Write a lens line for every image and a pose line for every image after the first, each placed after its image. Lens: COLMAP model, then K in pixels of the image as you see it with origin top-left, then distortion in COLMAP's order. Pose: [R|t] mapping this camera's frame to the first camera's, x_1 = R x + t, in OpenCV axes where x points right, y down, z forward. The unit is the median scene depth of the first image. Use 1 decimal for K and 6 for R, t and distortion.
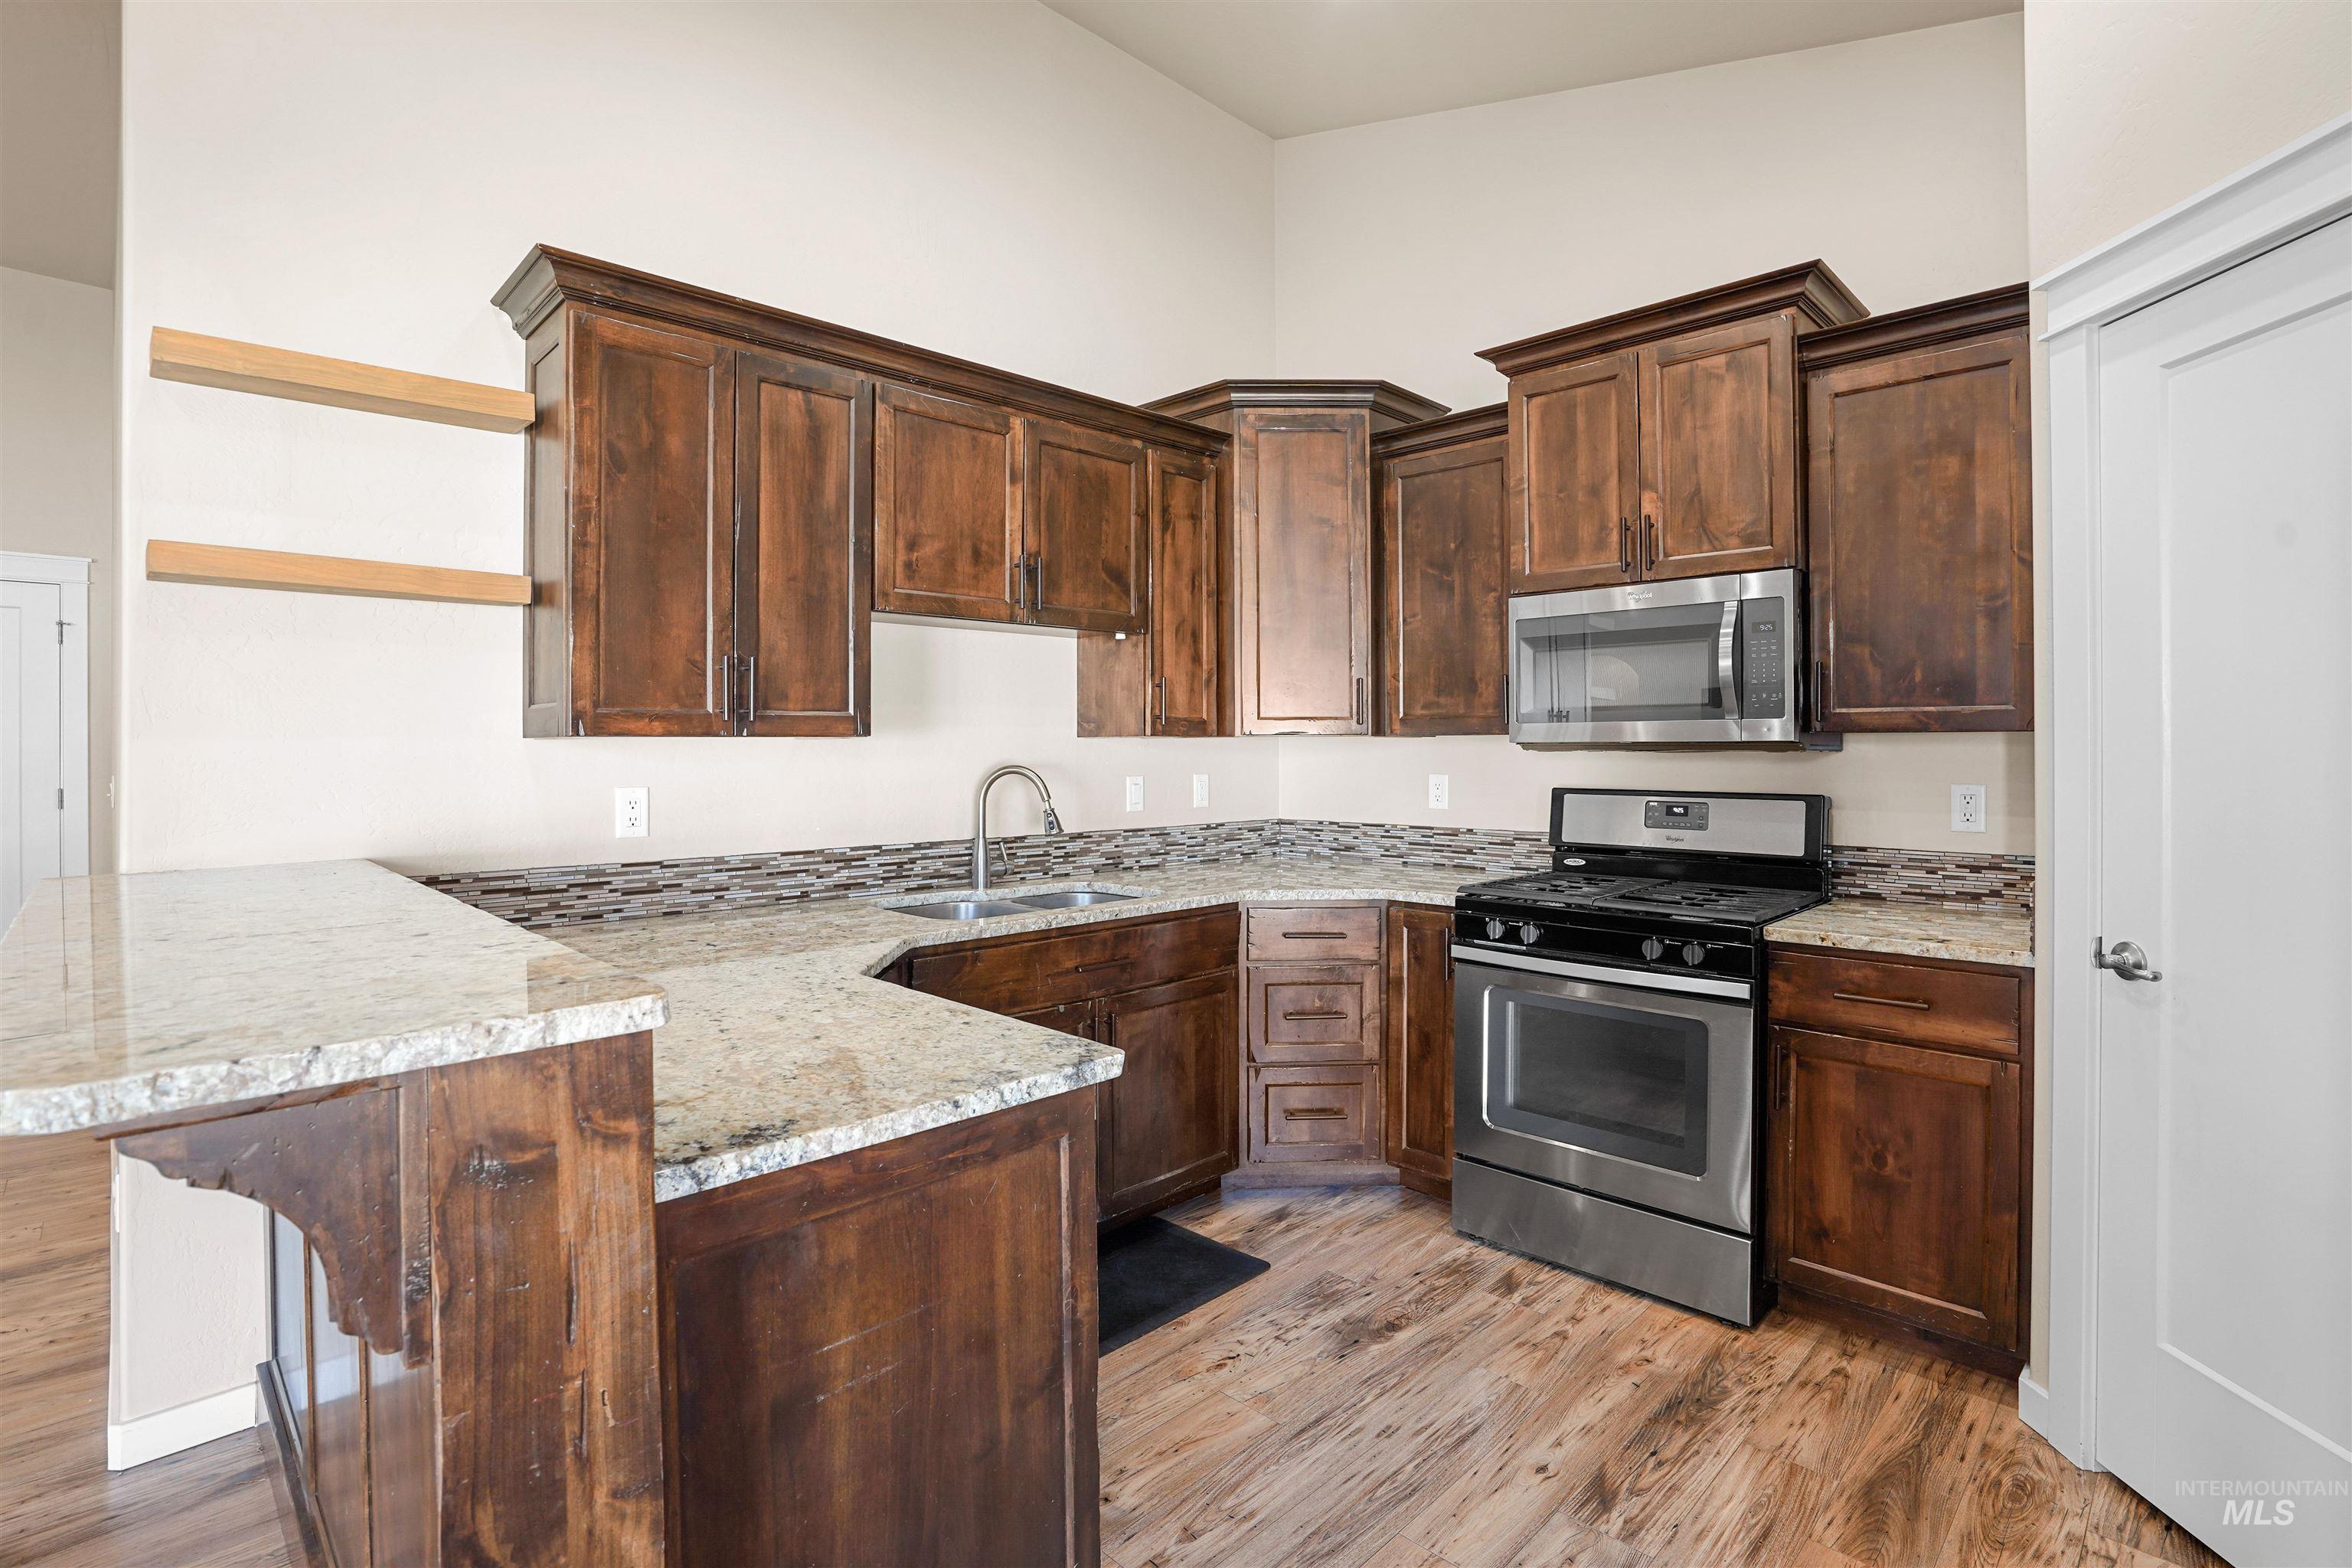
lens RADIAL K [[1107.7, 0, 1181.2], [0, 1107.7, 753.5], [0, 0, 1]] dist [-0.059690, 0.021708]
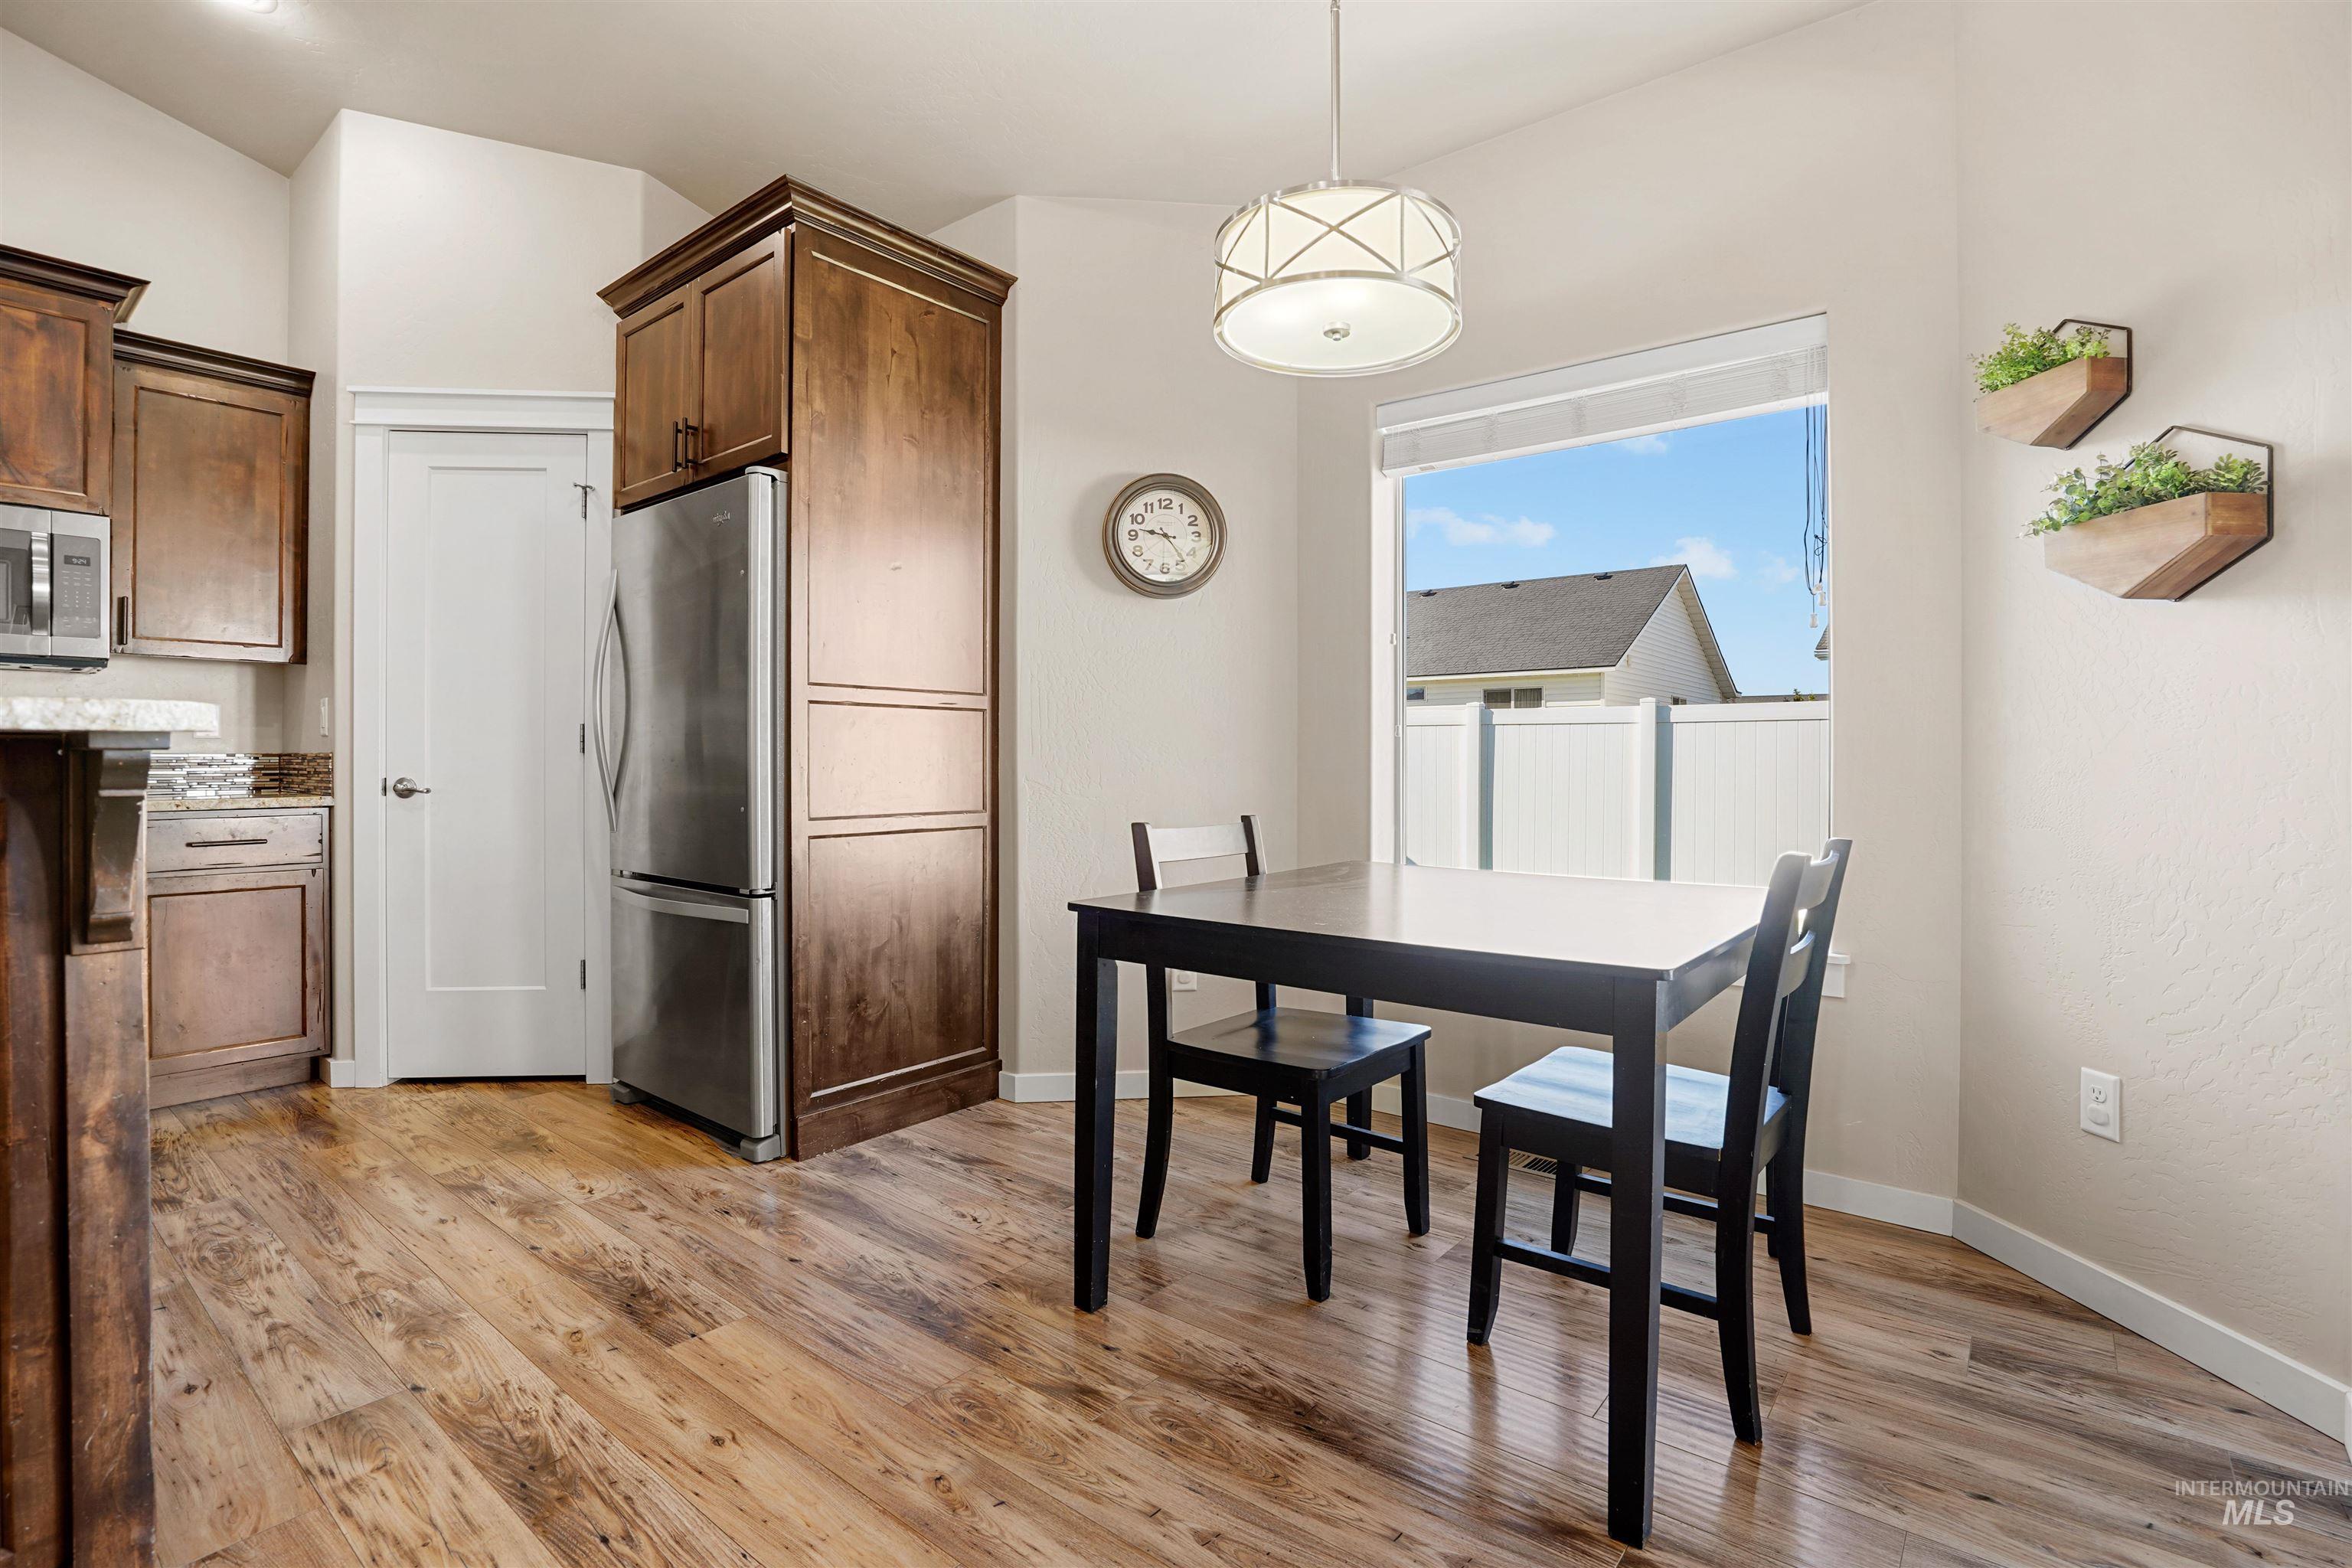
lens RADIAL K [[1107.7, 0, 1181.2], [0, 1107.7, 753.5], [0, 0, 1]] dist [-0.059690, 0.021708]
pose [[-0.108200, 0.005605, 0.994113, -0.691365], [0.004080, 0.999978, -0.005194, 0.097300], [-0.994121, 0.003495, -0.108221, -0.064074]]
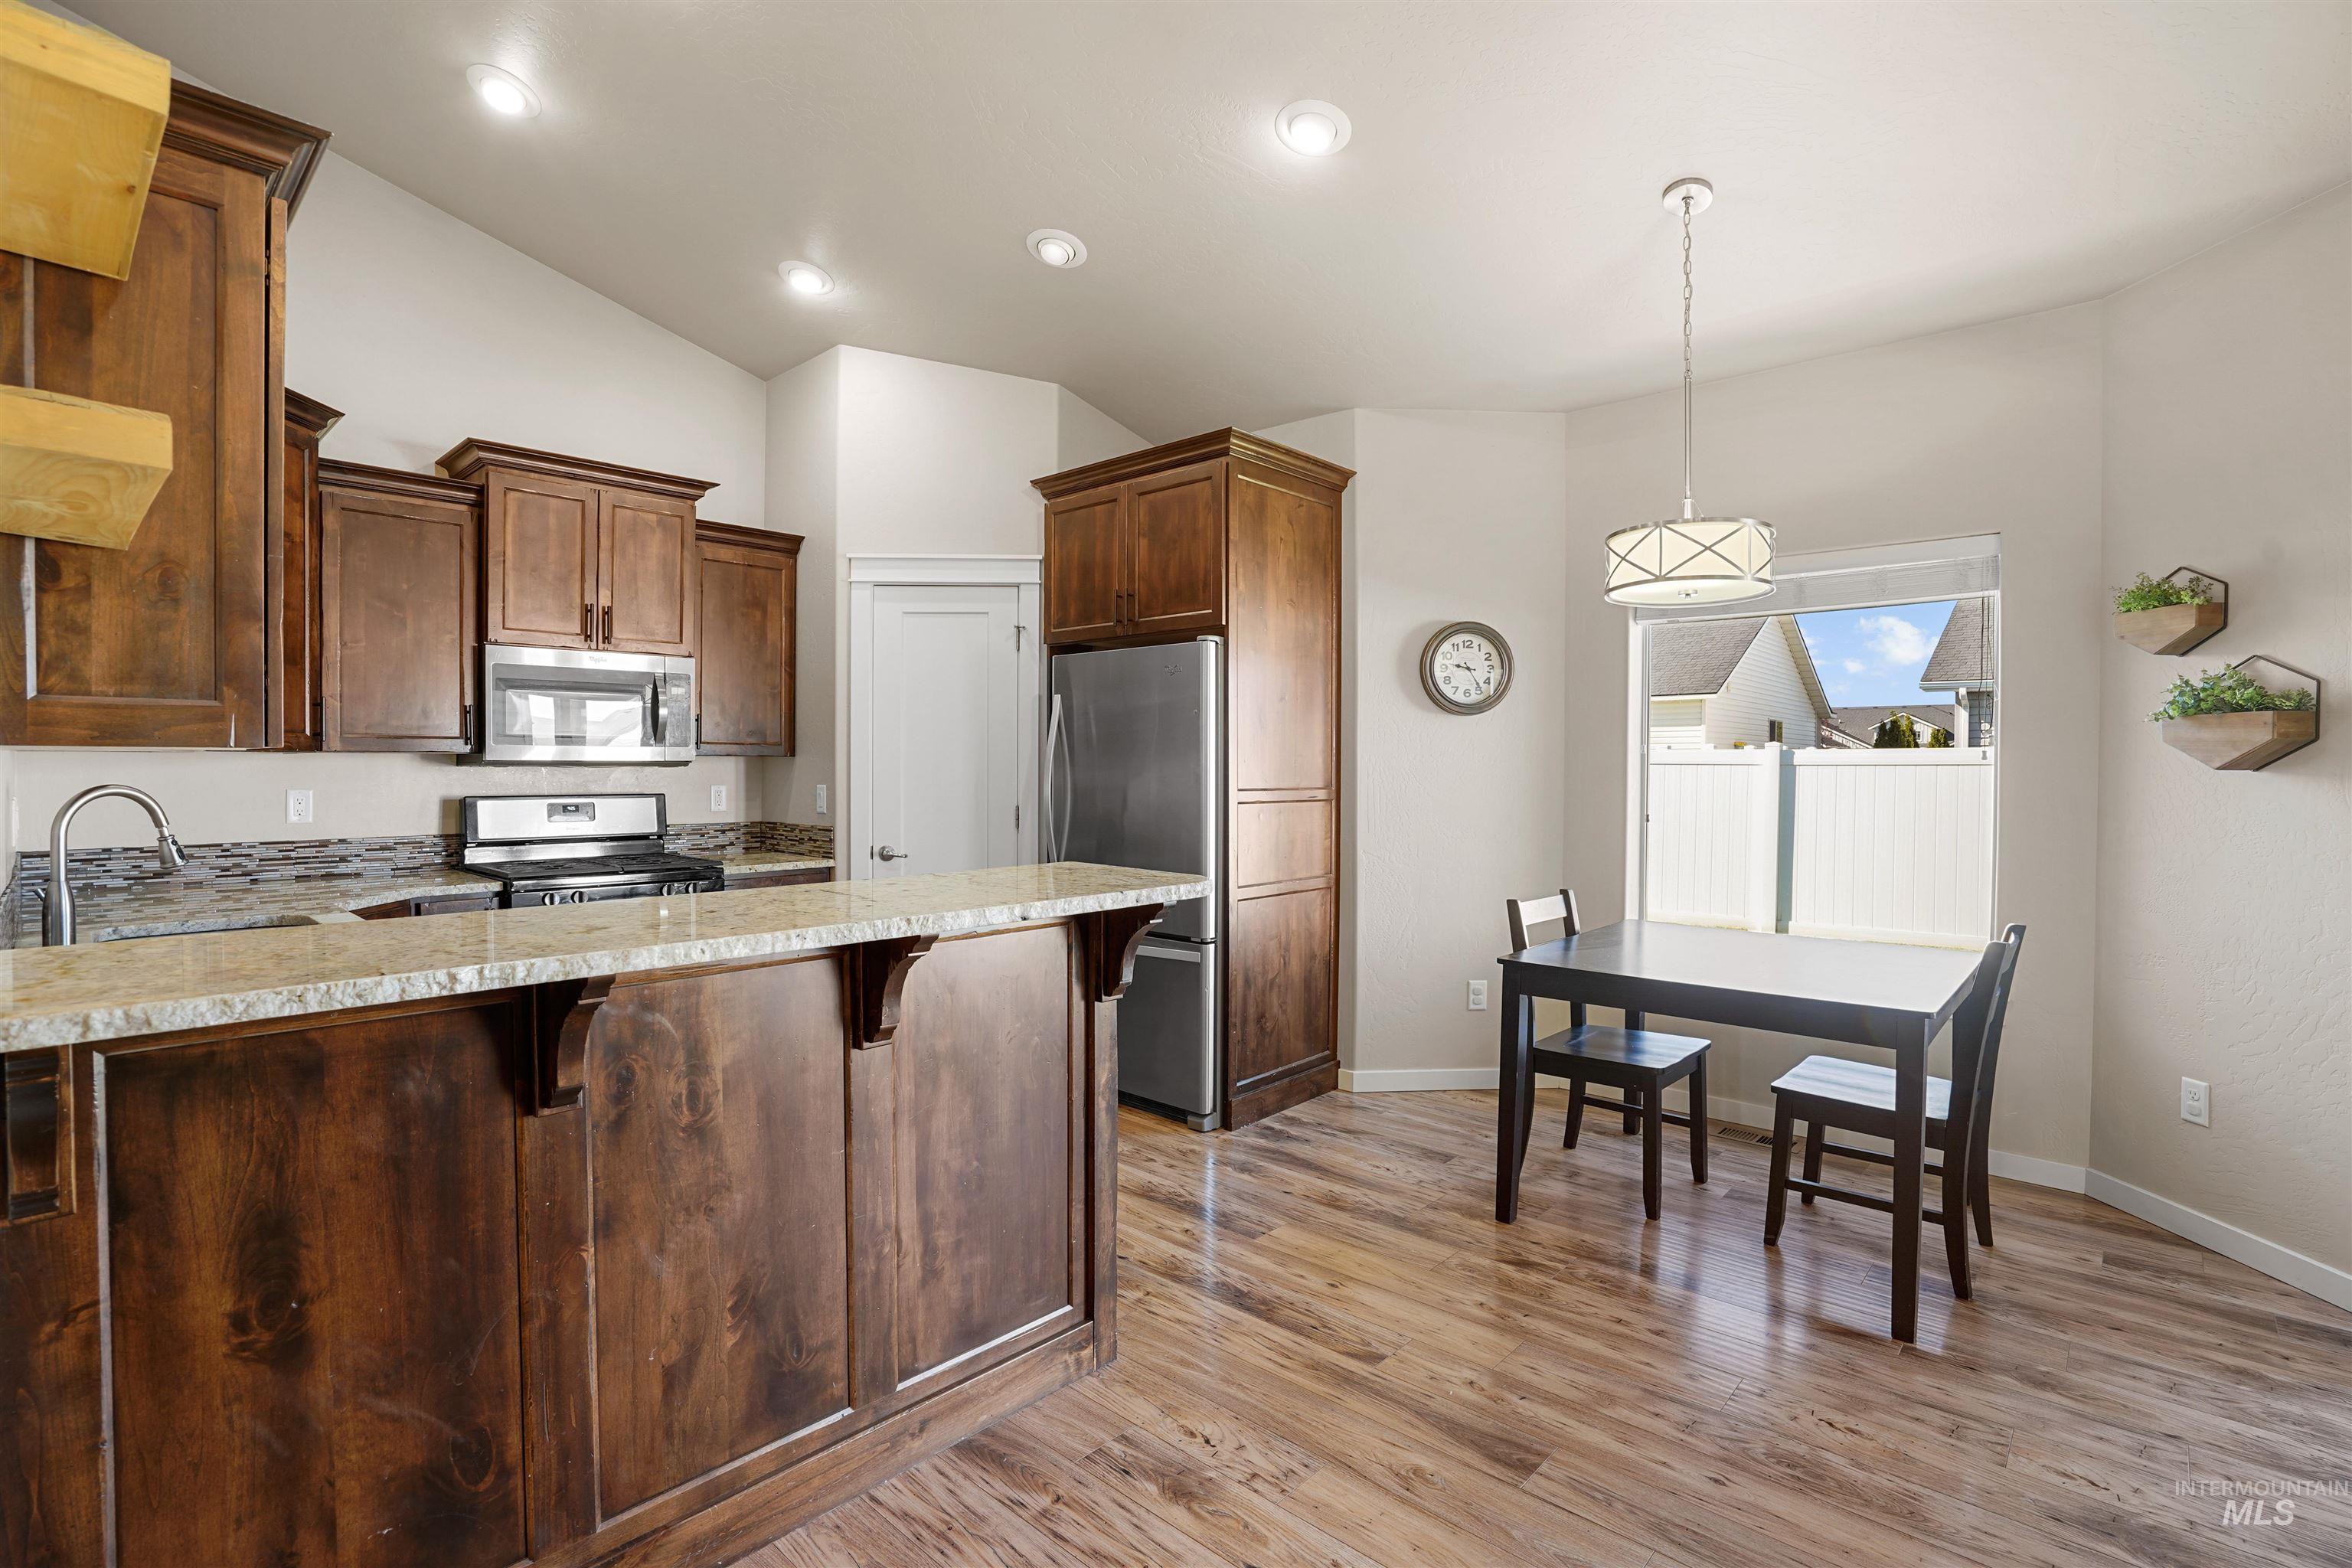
lens RADIAL K [[1100.9, 0, 1178.3], [0, 1100.9, 780.7], [0, 0, 1]] dist [-0.057728, 0.021848]
pose [[-0.045509, -0.011837, 0.998894, -1.044805], [0.000608, 0.999929, 0.011876, -0.000267], [-0.998964, 0.001148, -0.045499, 0.300465]]
